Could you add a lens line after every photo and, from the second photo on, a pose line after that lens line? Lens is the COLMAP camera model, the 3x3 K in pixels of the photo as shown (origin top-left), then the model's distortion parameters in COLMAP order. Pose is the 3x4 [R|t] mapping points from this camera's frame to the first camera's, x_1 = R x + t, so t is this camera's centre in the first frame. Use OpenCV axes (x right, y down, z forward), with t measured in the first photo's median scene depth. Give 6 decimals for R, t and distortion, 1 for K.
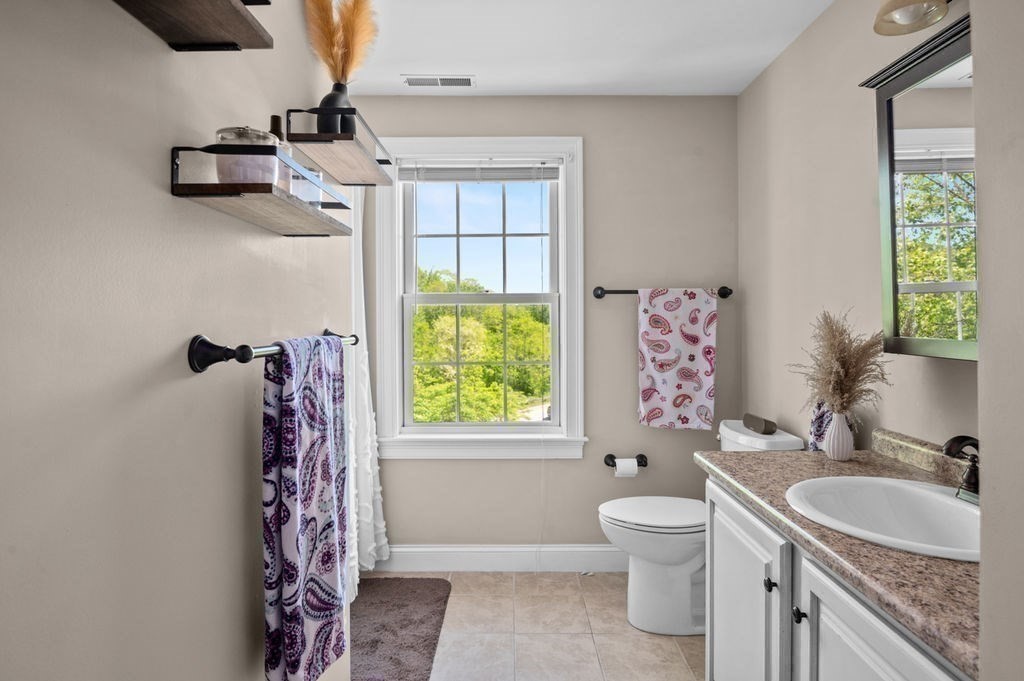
lens RADIAL K [[552.3, 0, 510.7], [0, 552.3, 333.3], [0, 0, 1]] dist [0.004849, 0.000055]
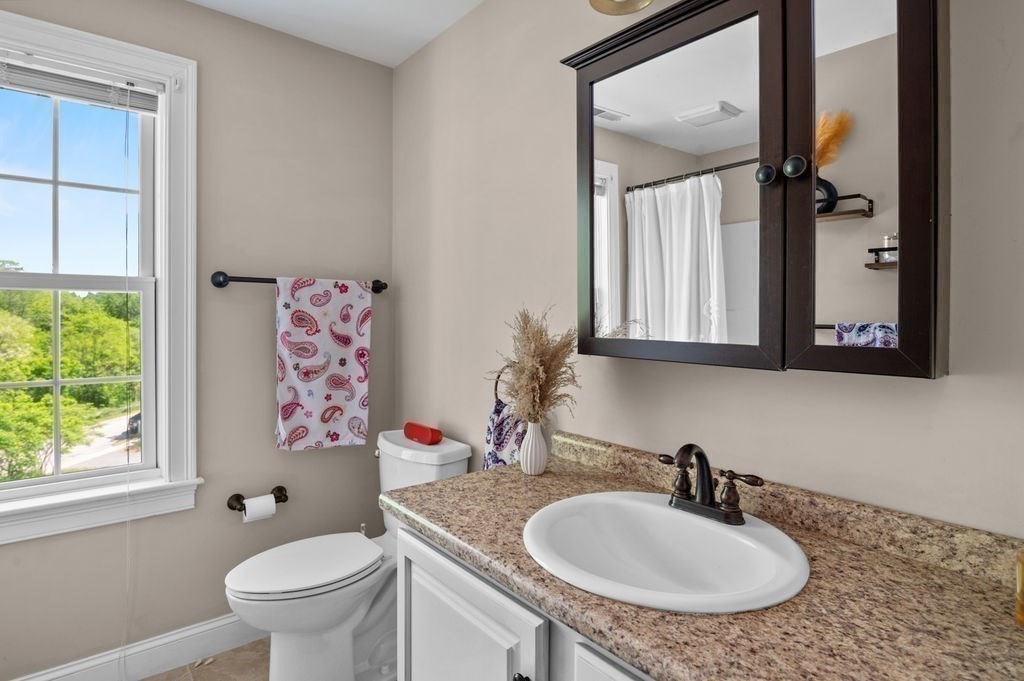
lens RADIAL K [[521.6, 0, 504.3], [0, 521.6, 320.6], [0, 0, 1]] dist [-0.009713, -0.009487]
pose [[0.767796, 0.001536, 0.640692, 0.006785], [0.009209, 0.999867, -0.013432, -0.006235], [-0.640628, 0.016213, 0.767680, 0.231599]]
